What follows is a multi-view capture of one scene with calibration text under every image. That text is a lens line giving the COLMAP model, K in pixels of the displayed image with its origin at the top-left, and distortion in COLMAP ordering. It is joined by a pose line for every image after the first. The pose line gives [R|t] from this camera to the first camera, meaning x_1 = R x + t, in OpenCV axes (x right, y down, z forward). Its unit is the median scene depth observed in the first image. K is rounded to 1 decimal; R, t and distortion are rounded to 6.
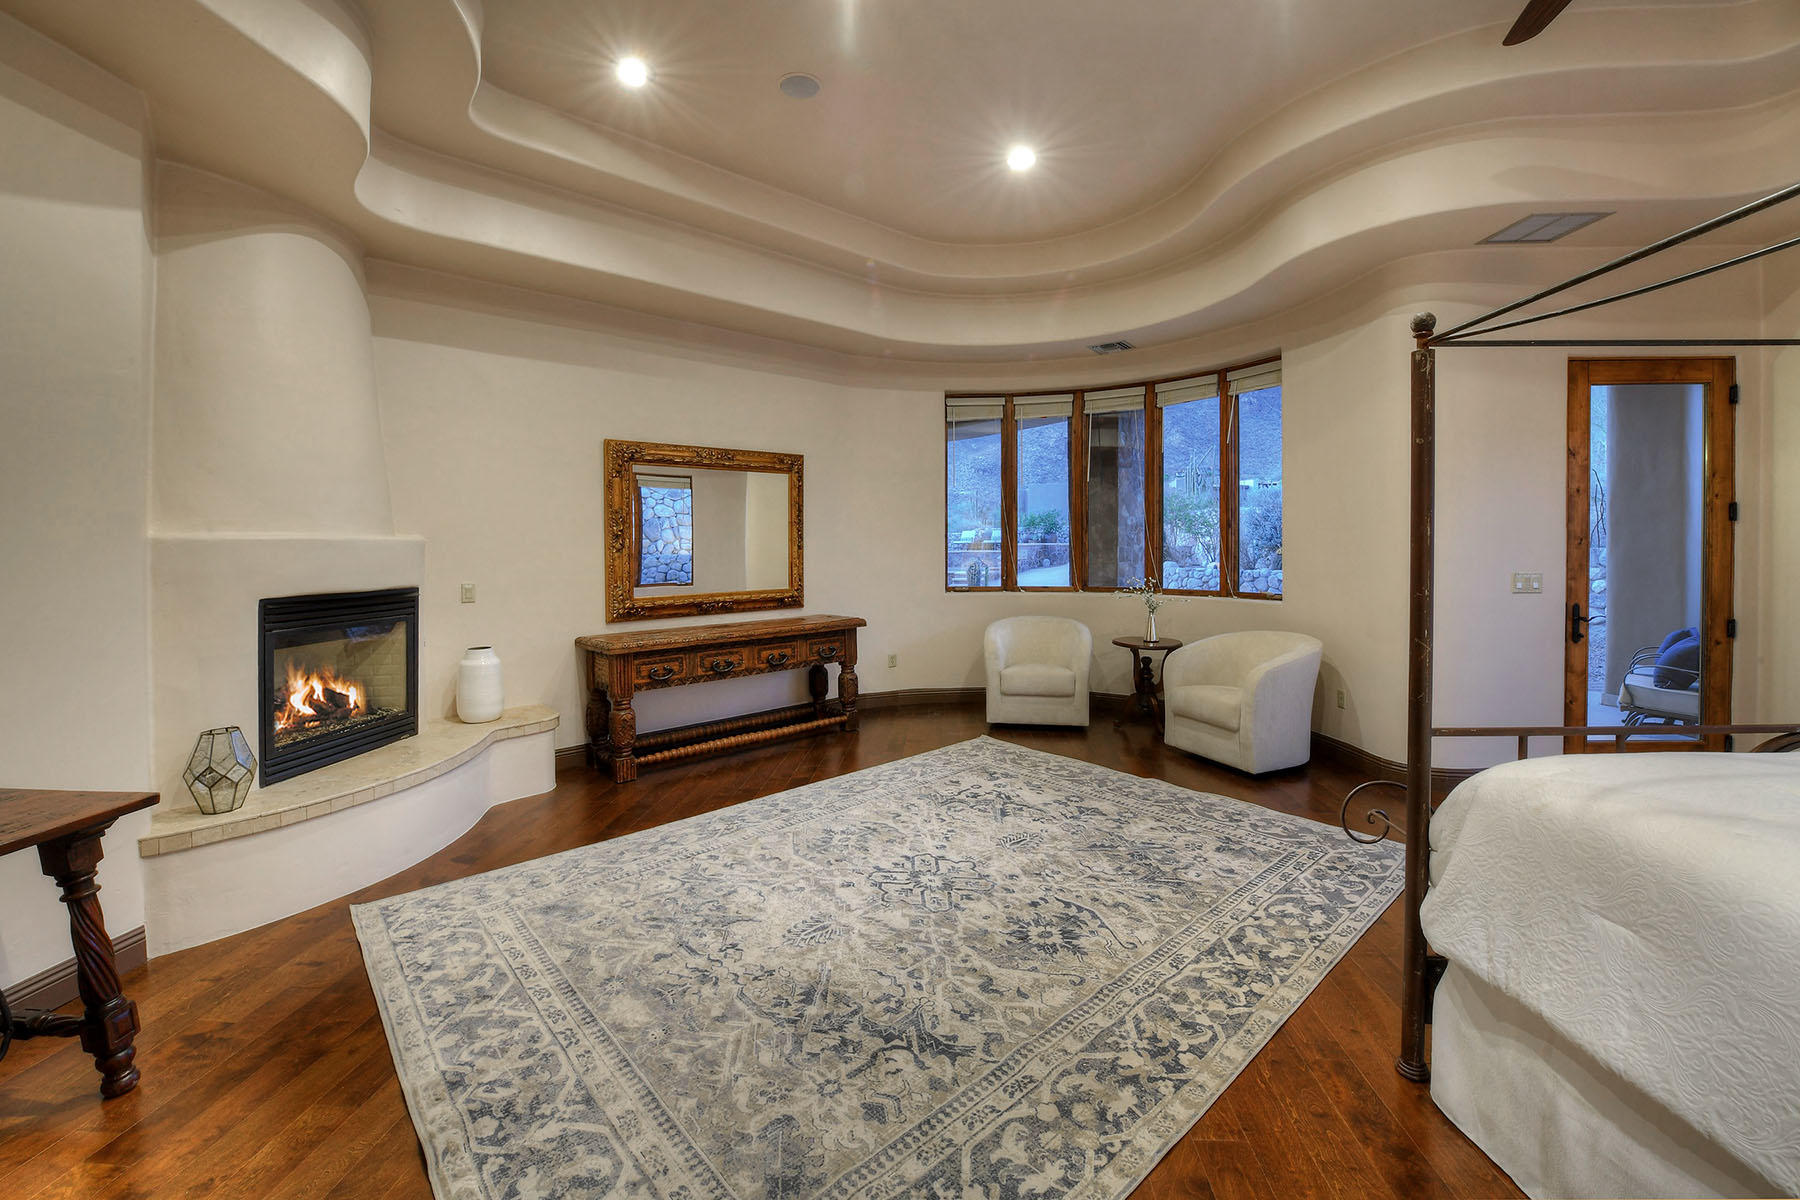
lens RADIAL K [[730.2, 0, 912.0], [0, 730.2, 556.7], [0, 0, 1]] dist [-0.009396, -0.004876]
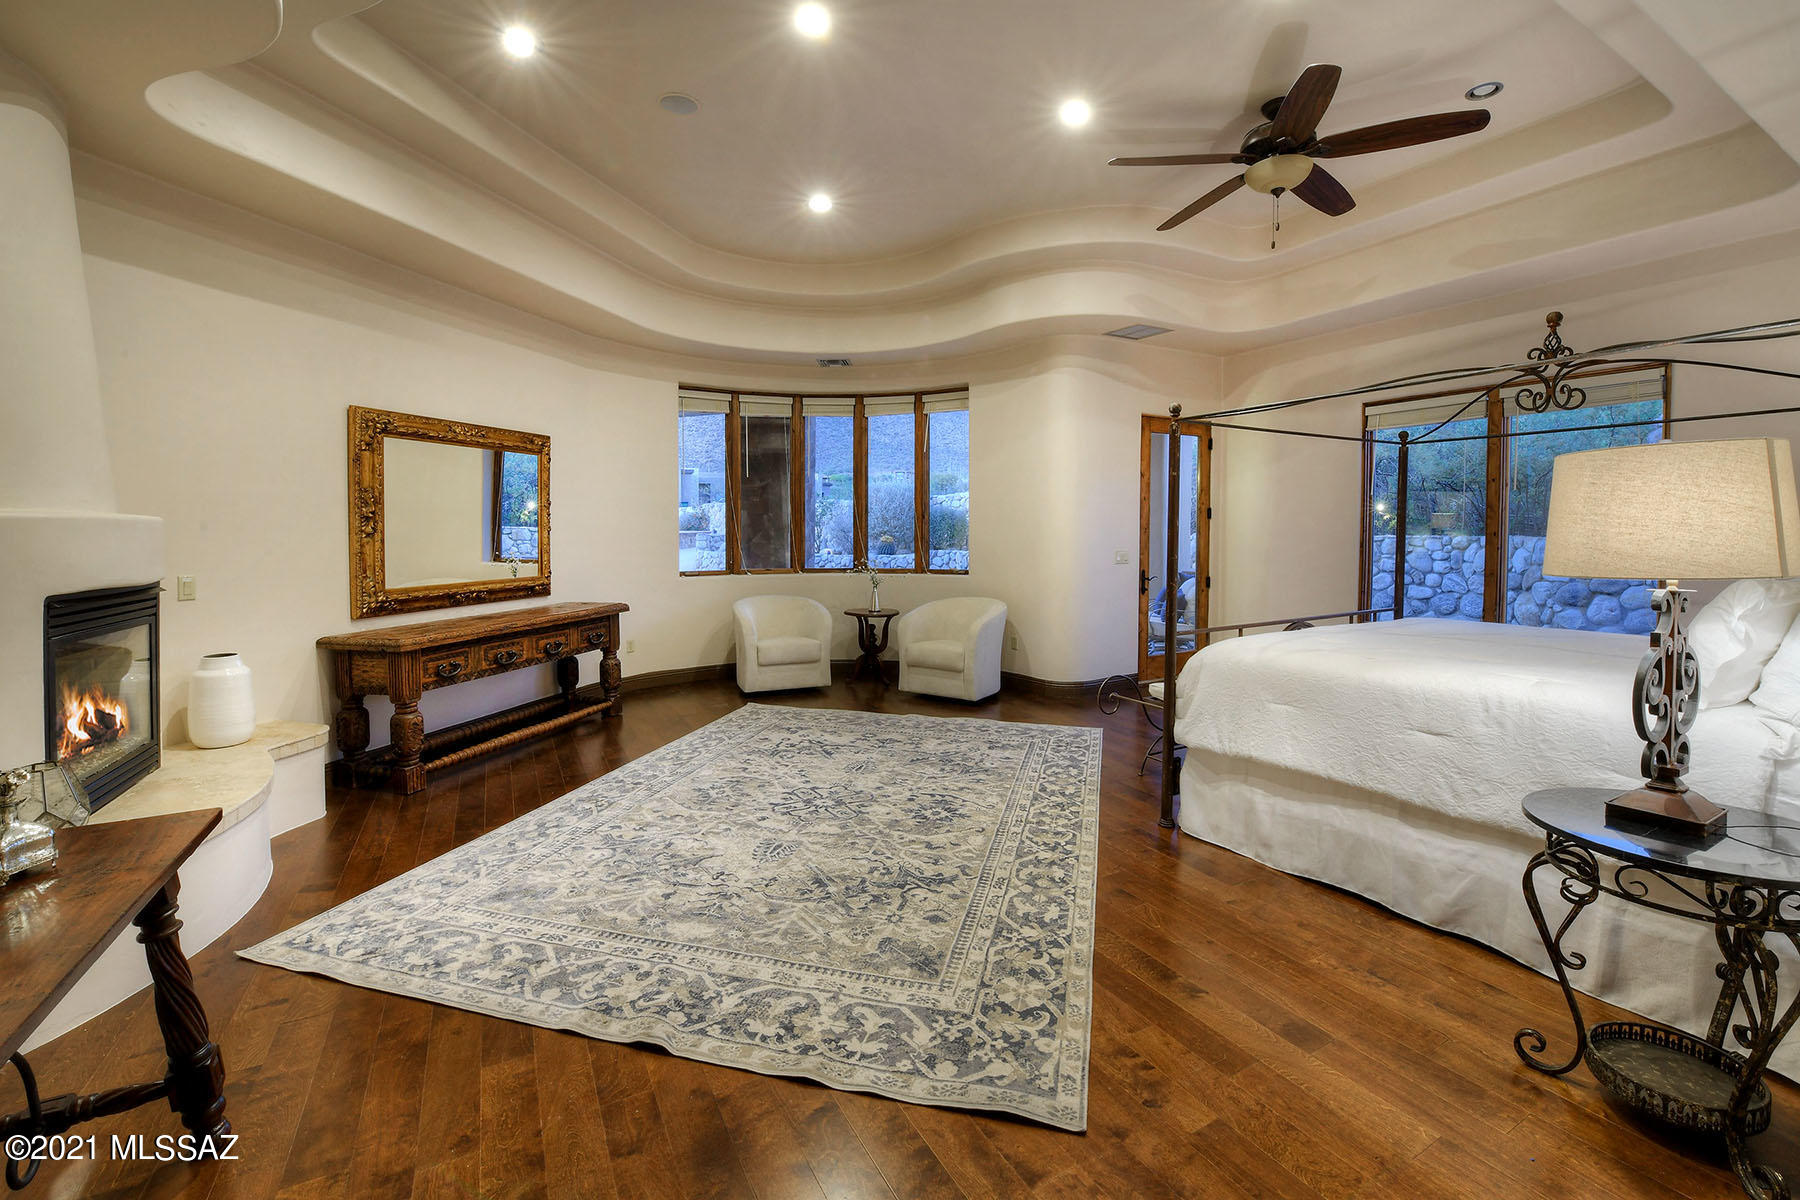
lens RADIAL K [[730.2, 0, 912.0], [0, 730.2, 556.7], [0, 0, 1]] dist [-0.009396, -0.004876]
pose [[0.845192, -0.013584, 0.534291, -0.341420], [0.005247, 0.999840, 0.017121, 0.006084], [-0.534438, -0.011667, 0.845127, -0.079201]]
